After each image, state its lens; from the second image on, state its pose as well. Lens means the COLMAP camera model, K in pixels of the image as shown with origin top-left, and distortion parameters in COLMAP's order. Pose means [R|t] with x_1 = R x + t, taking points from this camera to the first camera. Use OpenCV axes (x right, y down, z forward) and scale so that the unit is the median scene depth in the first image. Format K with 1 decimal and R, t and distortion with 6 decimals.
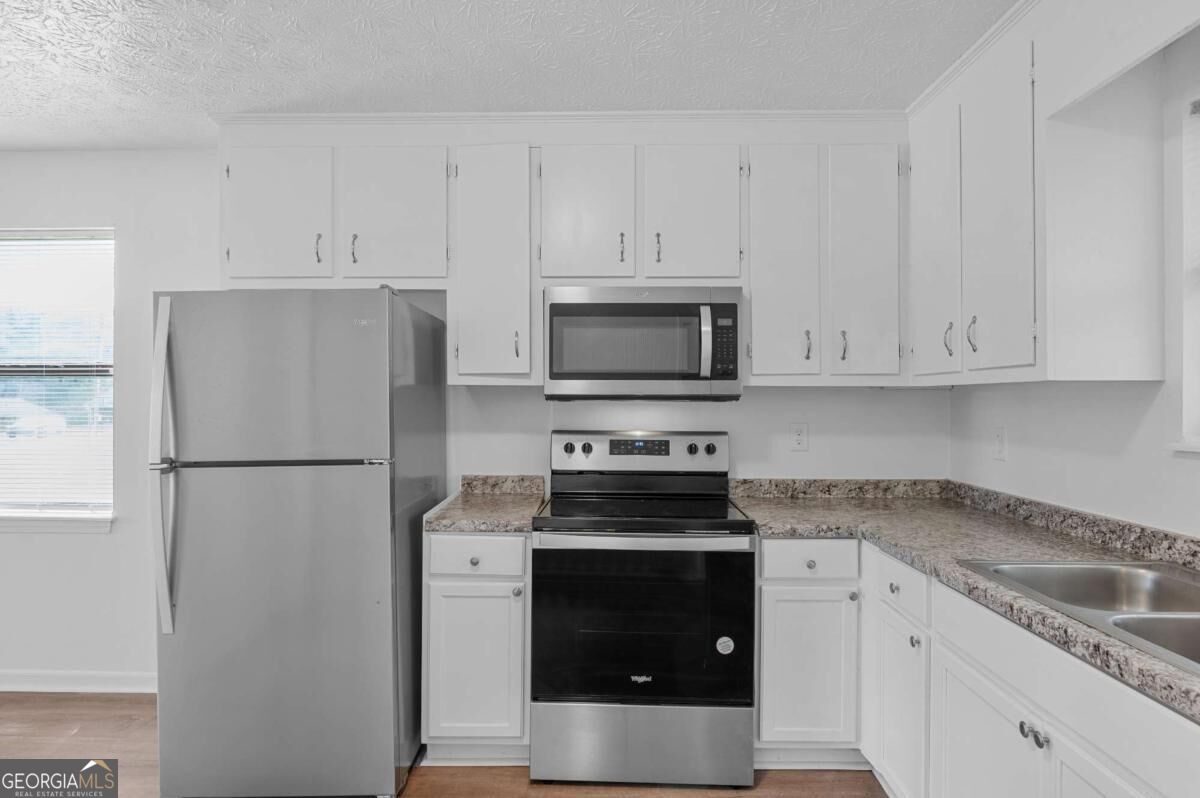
lens RADIAL K [[644.3, 0, 600.0], [0, 644.3, 399.0], [0, 0, 1]] dist [-0.010950, 0.000424]
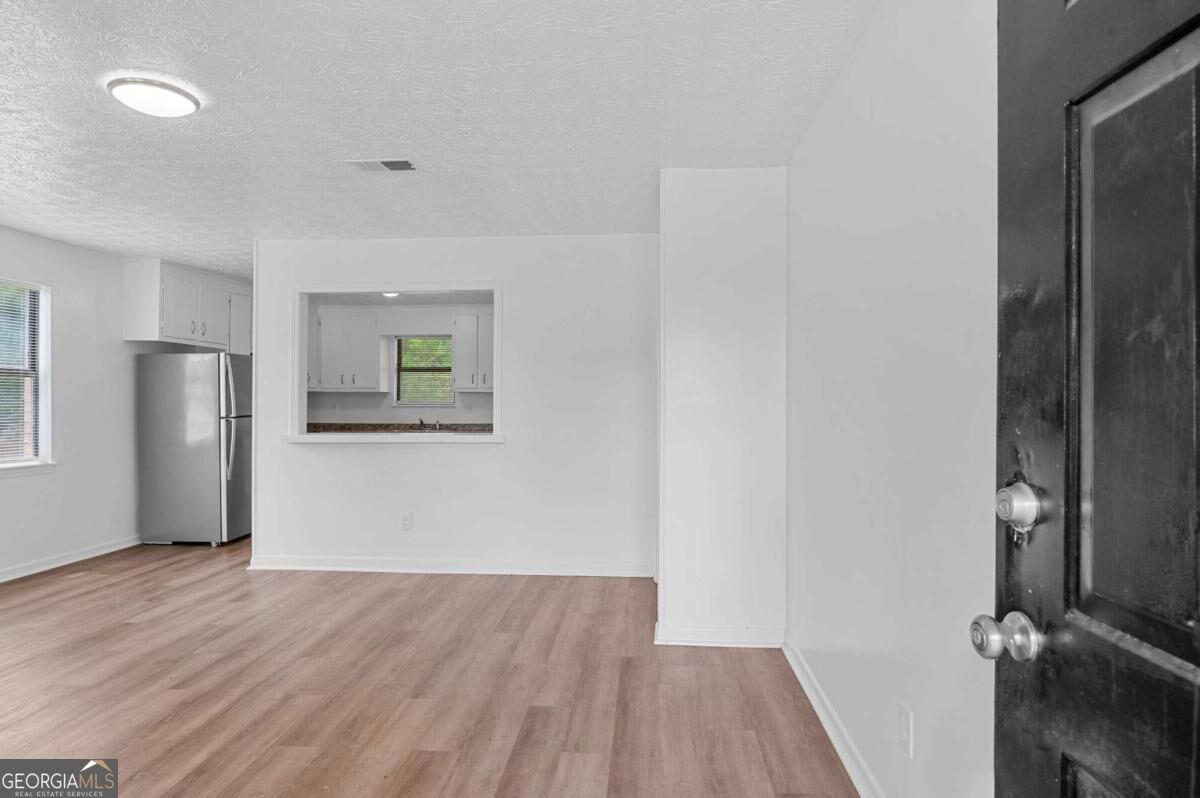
lens RADIAL K [[672.6, 0, 600.0], [0, 672.6, 399.0], [0, 0, 1]] dist [0.001143, 0.000426]
pose [[0.058445, 0.003578, 0.998284, -2.889896], [-0.005335, 0.999980, -0.003272, 0.021657], [-0.998276, -0.005135, 0.058463, -0.617737]]
